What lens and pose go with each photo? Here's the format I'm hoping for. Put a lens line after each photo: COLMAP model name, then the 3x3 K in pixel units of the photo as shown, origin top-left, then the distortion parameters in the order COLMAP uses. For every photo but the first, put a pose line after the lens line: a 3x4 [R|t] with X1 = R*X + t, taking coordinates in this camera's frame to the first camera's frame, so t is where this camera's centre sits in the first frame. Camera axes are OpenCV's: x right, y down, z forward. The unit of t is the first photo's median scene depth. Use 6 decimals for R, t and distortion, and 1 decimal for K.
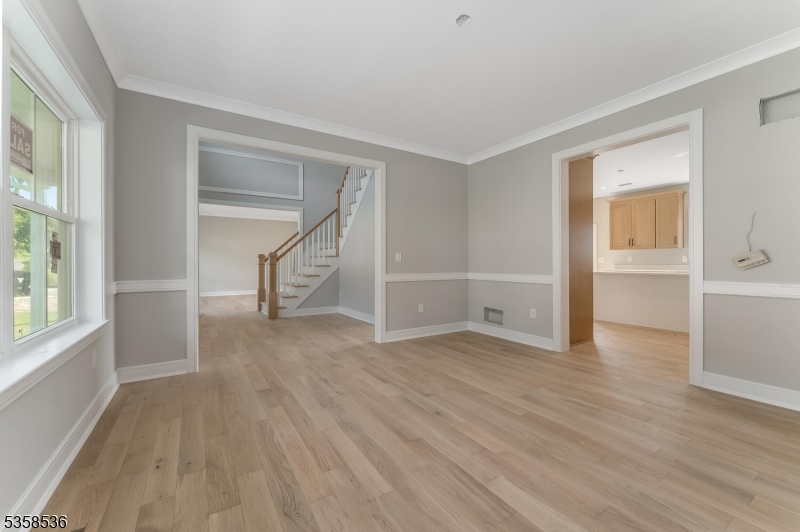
lens RADIAL K [[321.3, 0, 400.0], [0, 321.3, 263.2], [0, 0, 1]] dist [0.000019, 0.000002]
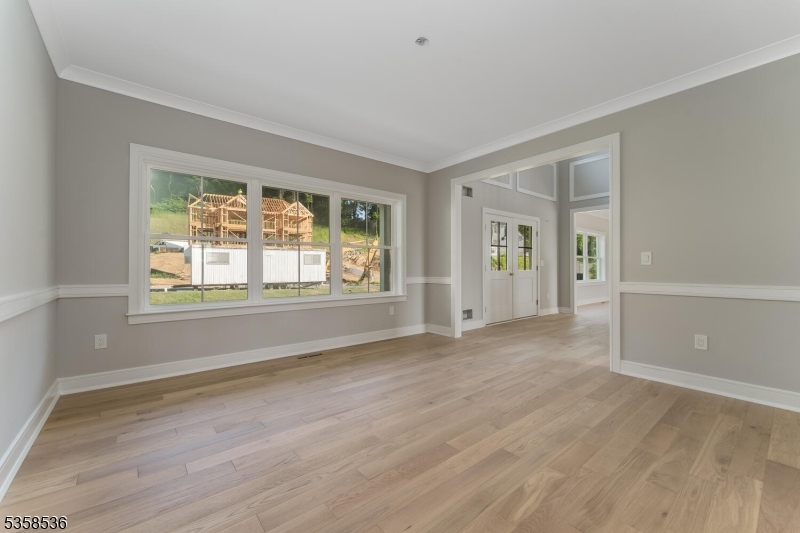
lens RADIAL K [[318.7, 0, 398.8], [0, 318.7, 269.0], [0, 0, 1]] dist [0.001856, 0.000145]
pose [[0.125451, 0.004003, -0.992092, 1.078668], [0.001540, 0.999990, 0.004230, -0.000582], [0.992099, -0.002059, 0.125444, 0.680103]]
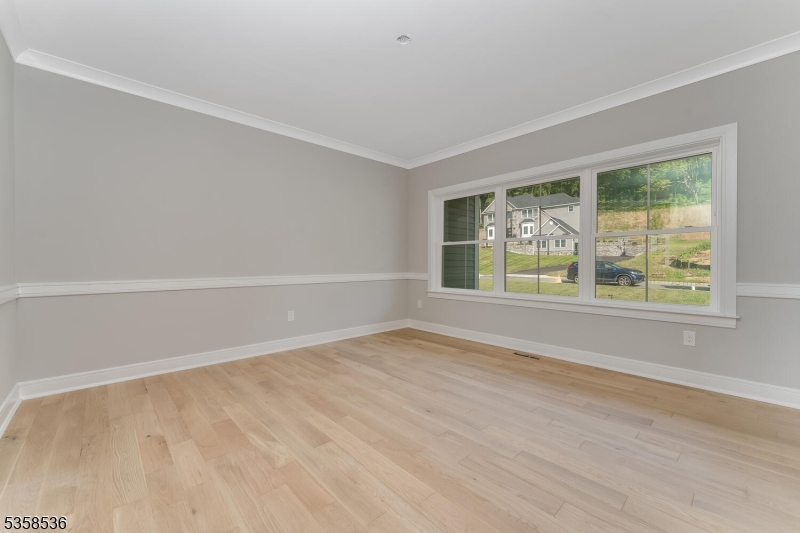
lens RADIAL K [[326.7, 0, 402.4], [0, 326.7, 268.9], [0, 0, 1]] dist [0.000739, 0.000095]
pose [[-0.981638, 0.004037, -0.190710, 0.356112], [0.001527, 0.999910, 0.013304, 0.002665], [0.190747, 0.012768, -0.981556, 1.799574]]
